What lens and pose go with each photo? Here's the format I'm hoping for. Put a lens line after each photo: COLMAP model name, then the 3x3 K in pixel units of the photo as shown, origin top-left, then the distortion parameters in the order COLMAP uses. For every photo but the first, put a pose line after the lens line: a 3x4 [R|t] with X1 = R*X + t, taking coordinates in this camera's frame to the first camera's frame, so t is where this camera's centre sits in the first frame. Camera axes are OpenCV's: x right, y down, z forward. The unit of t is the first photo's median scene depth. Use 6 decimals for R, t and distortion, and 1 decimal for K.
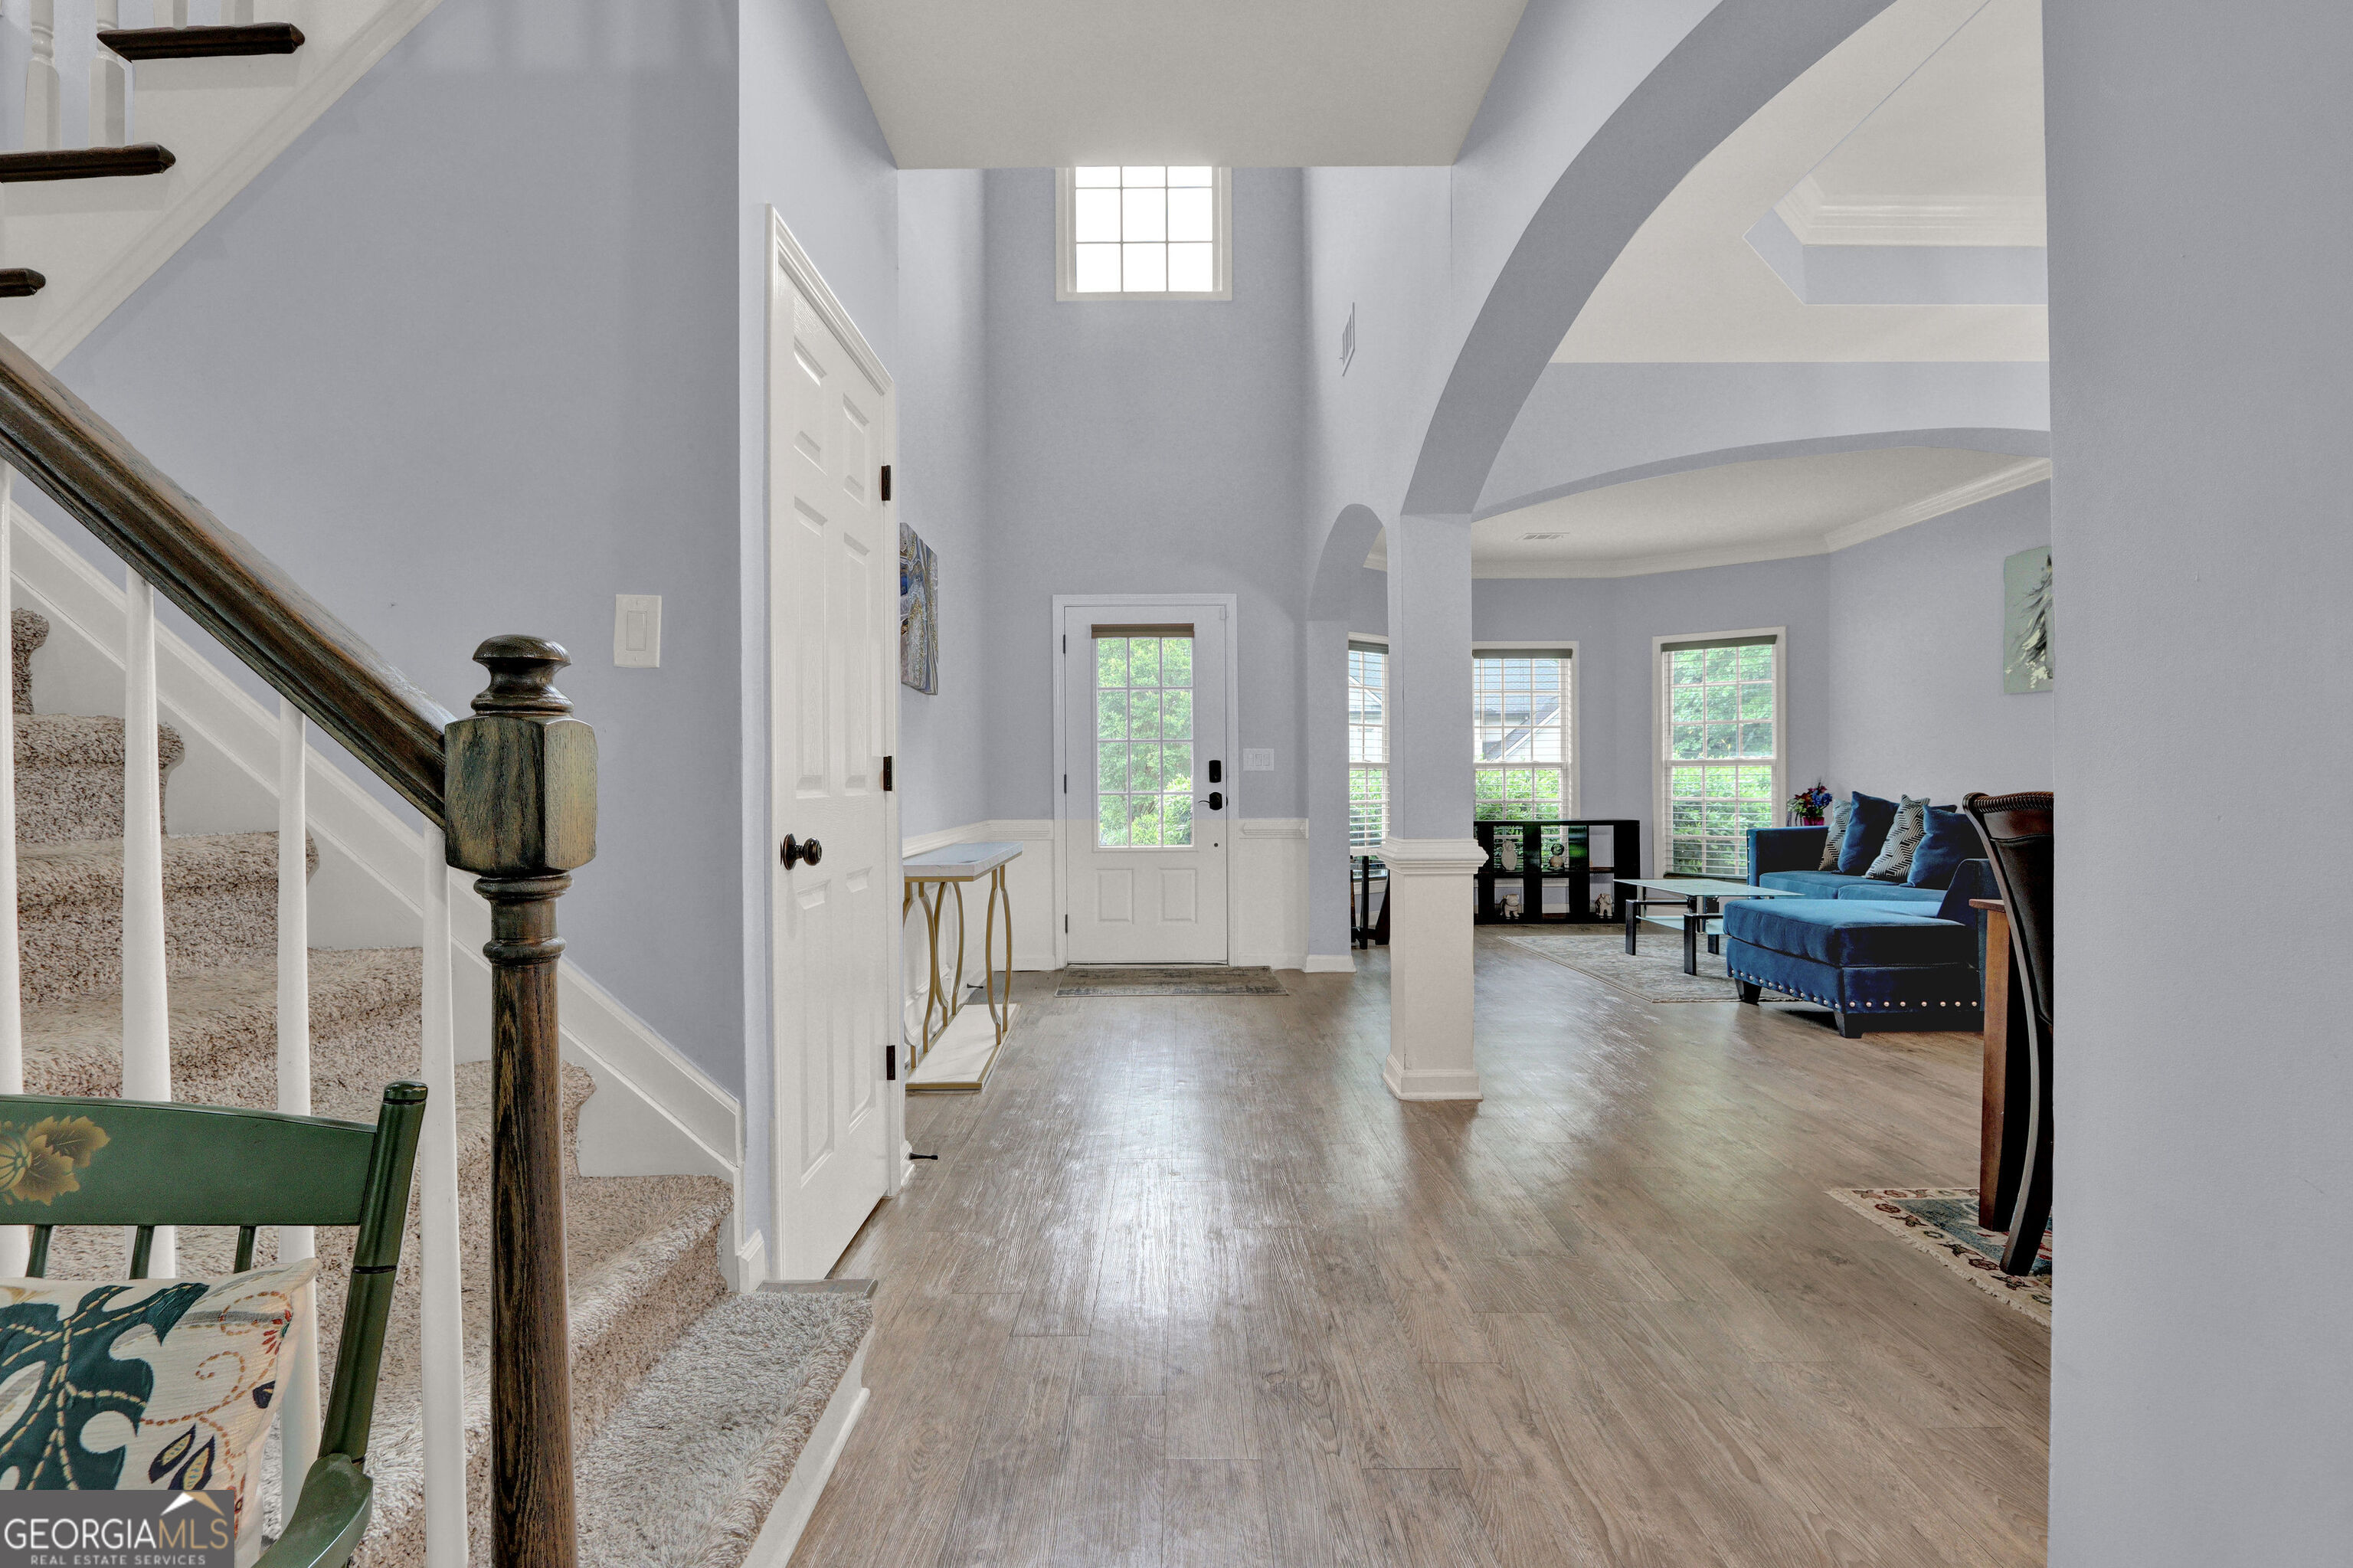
lens RADIAL K [[1114.2, 0, 1159.1], [0, 1114.2, 780.6], [0, 0, 1]] dist [-0.014768, 0.001227]
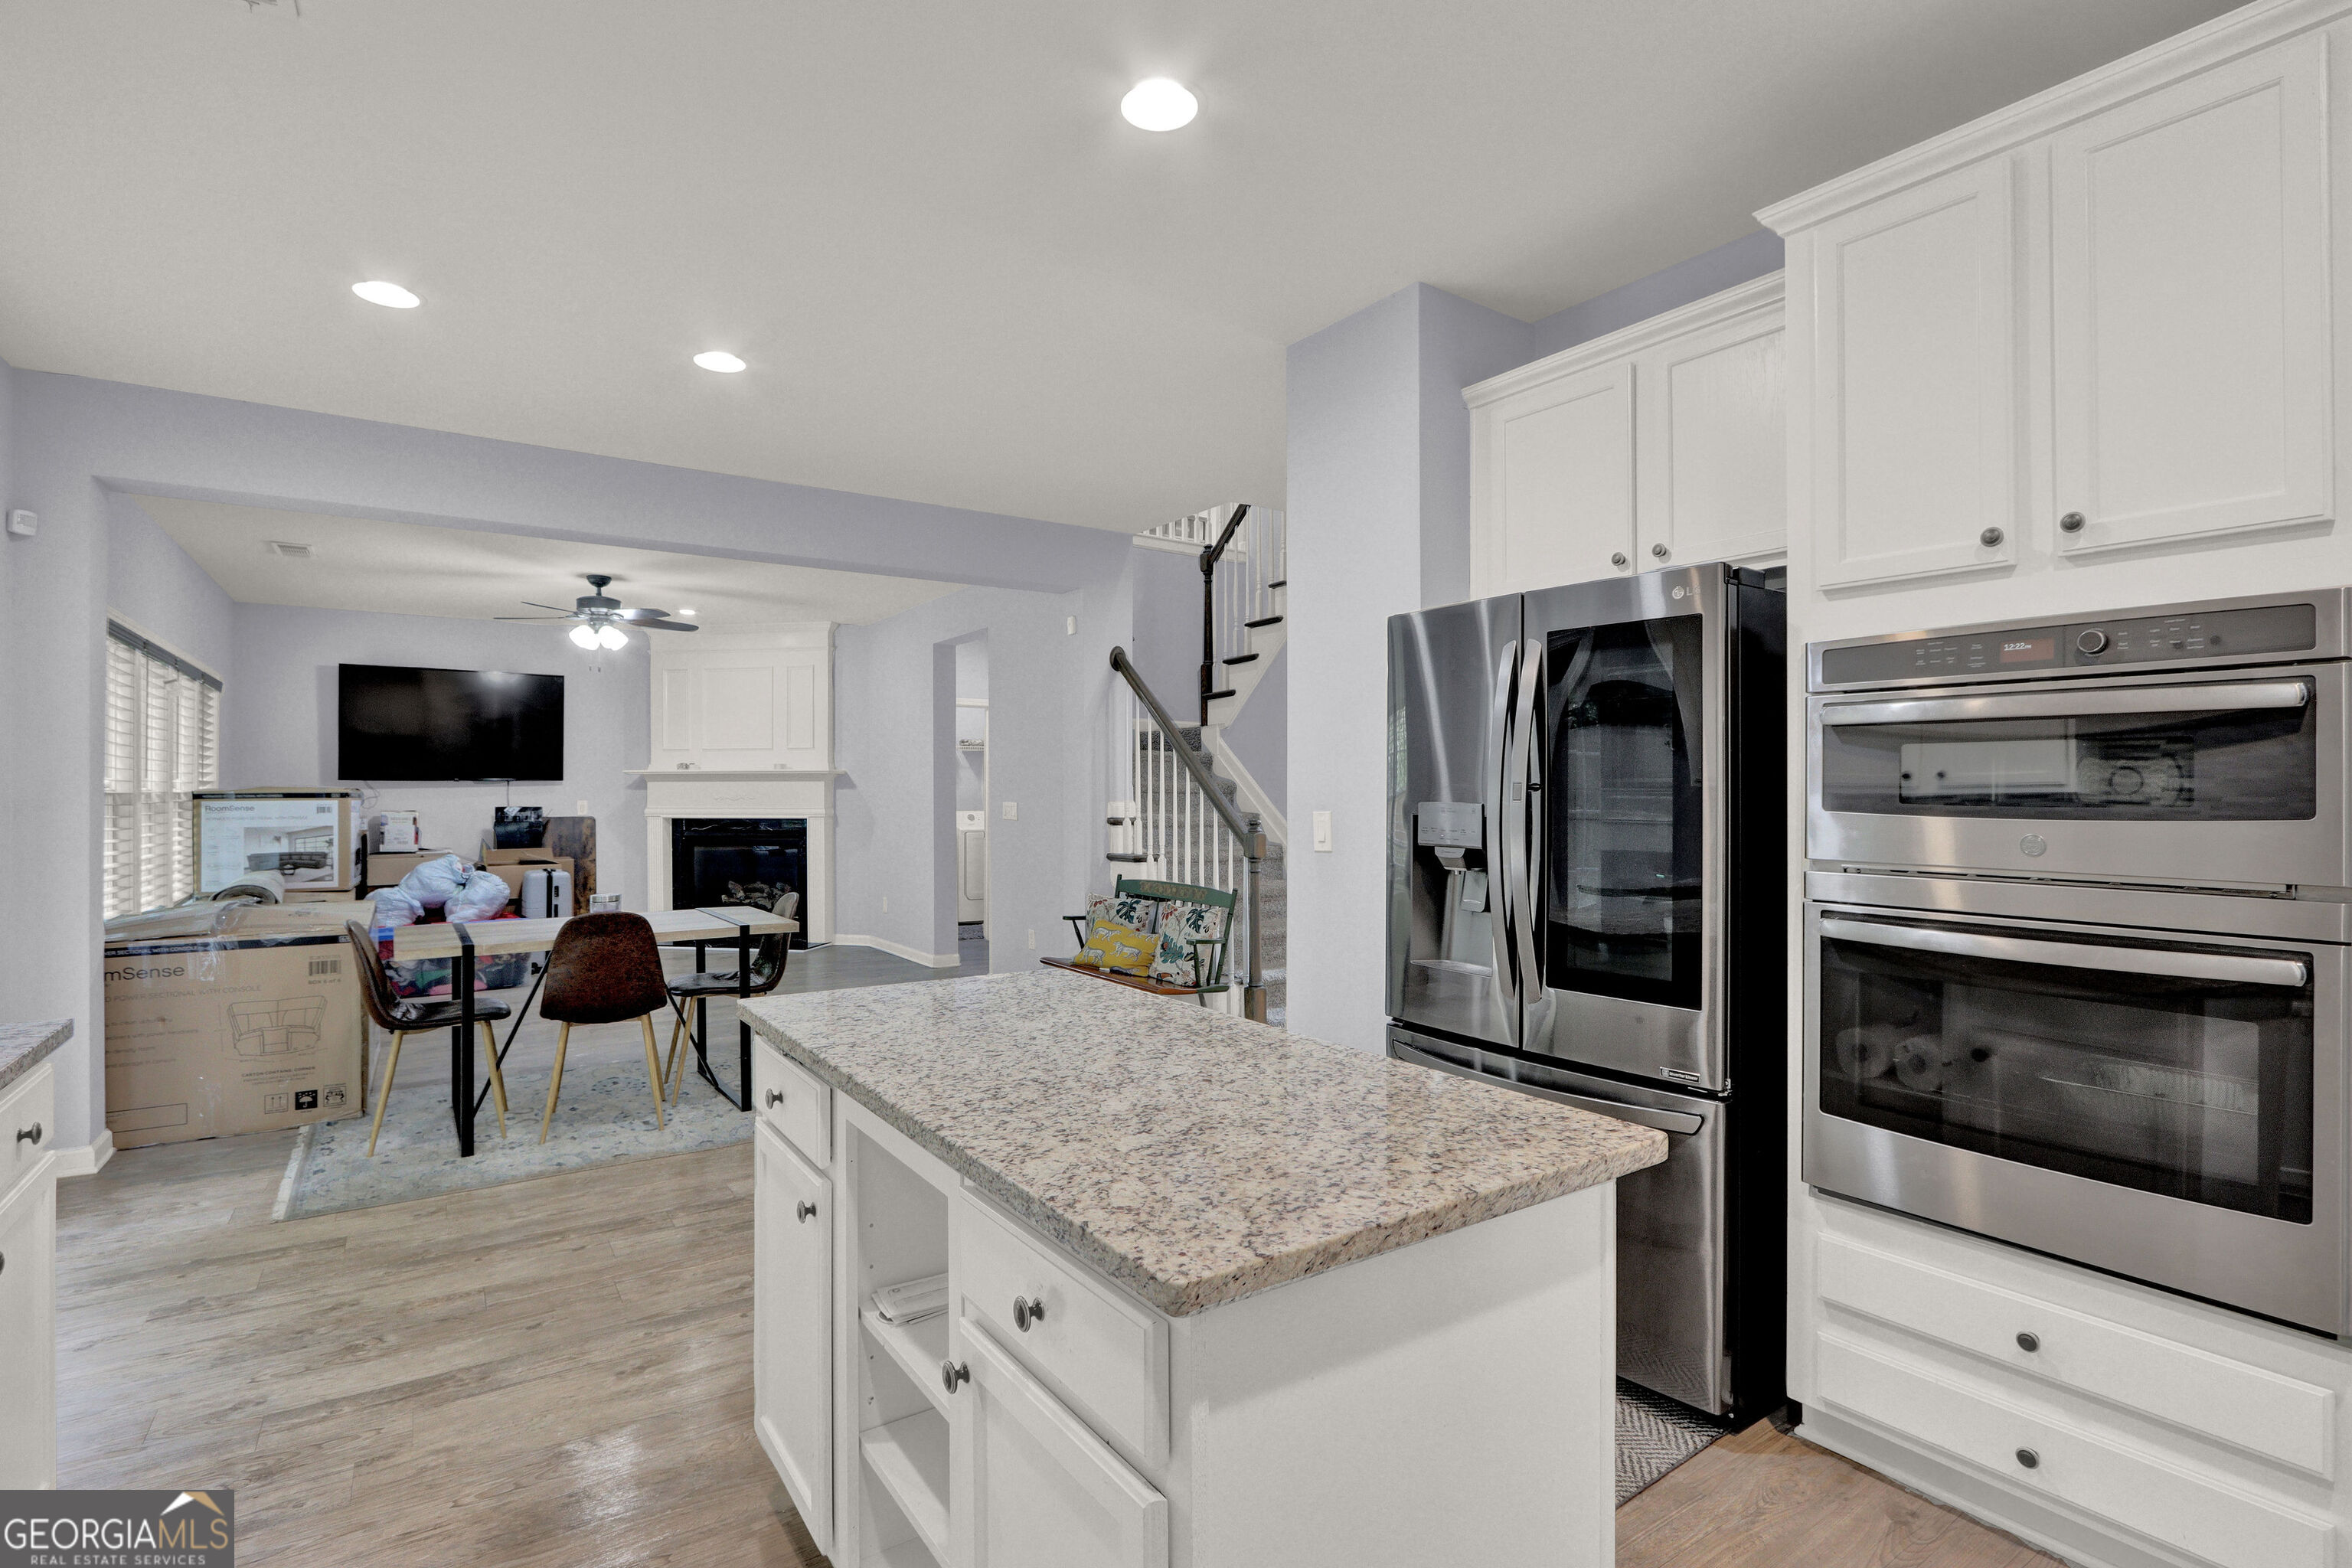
lens RADIAL K [[1113.7, 0, 1158.6], [0, 1113.7, 780.6], [0, 0, 1]] dist [-0.014768, 0.001227]
pose [[0.556107, 0.002378, -0.831107, 1.217268], [-0.001674, 0.999997, 0.001742, -0.101845], [0.831109, 0.000423, 0.556109, -0.816059]]
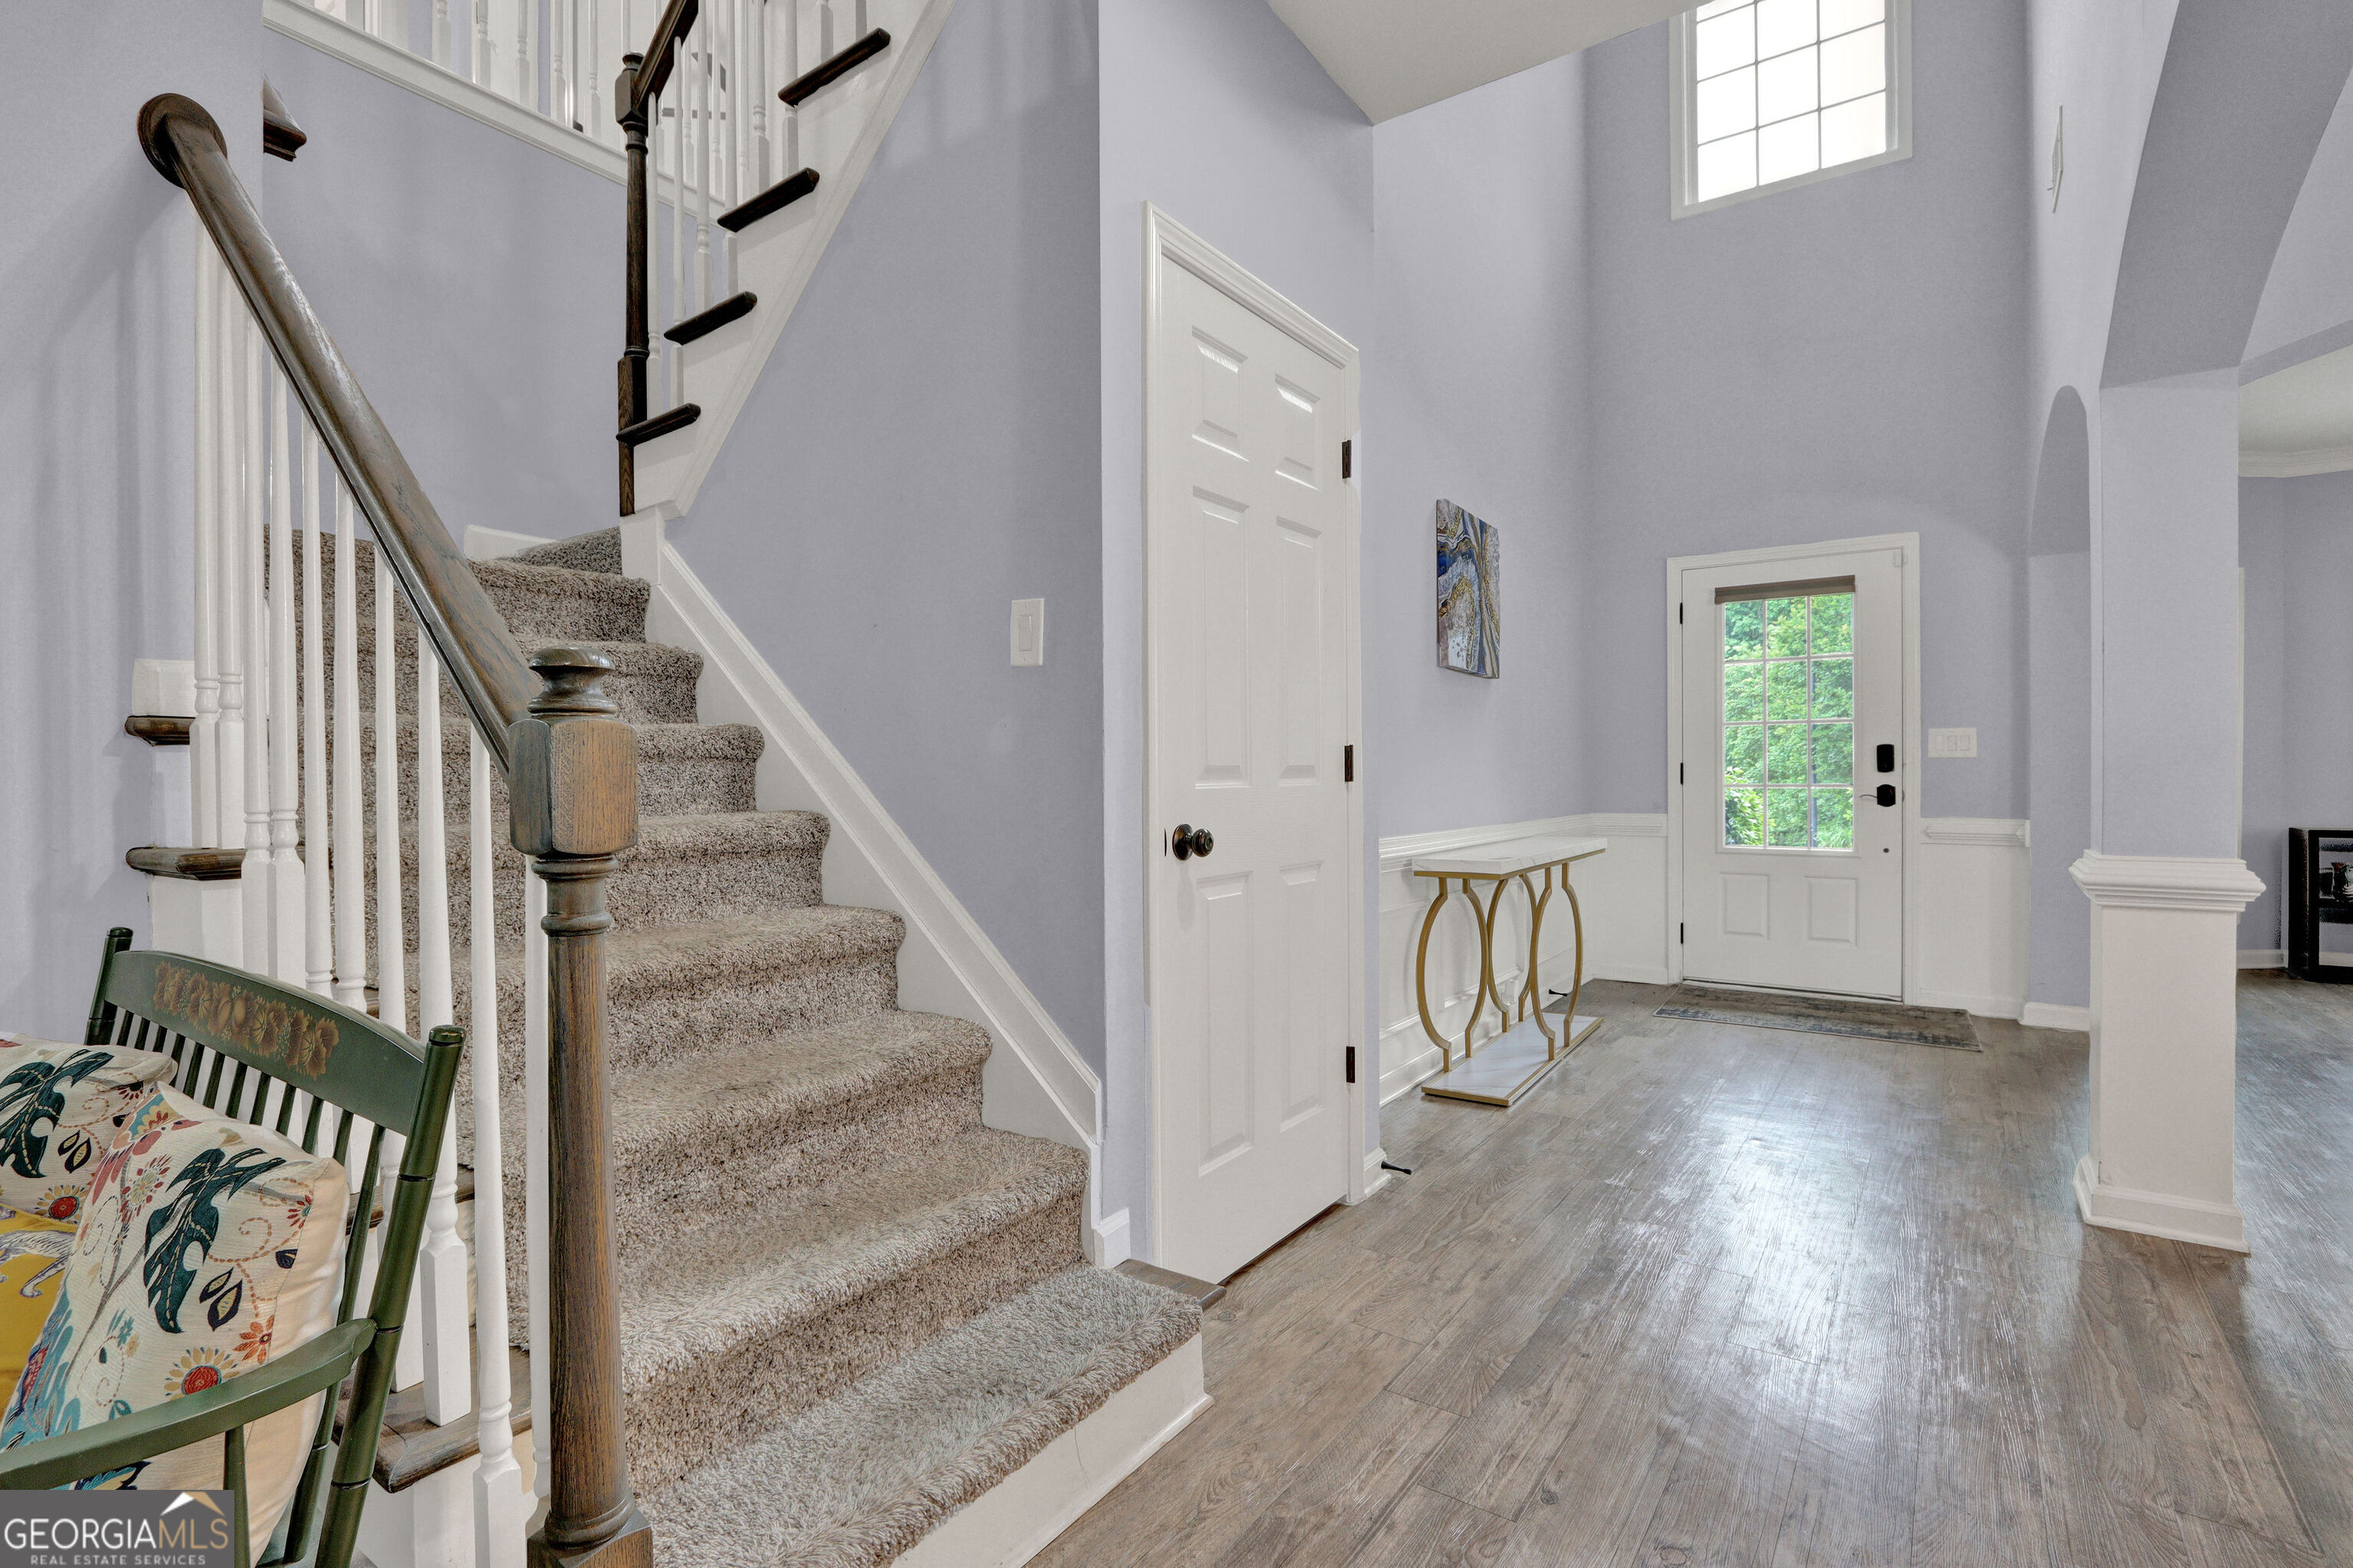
lens RADIAL K [[1099.9, 0, 1176.5], [0, 1099.9, 784.0], [0, 0, 1]] dist [-0.015646, 0.000501]
pose [[0.814643, 0.008208, -0.579905, 0.170486], [0.000017, 0.999900, 0.014176, -0.001765], [0.579963, -0.011558, 0.814561, 0.132107]]
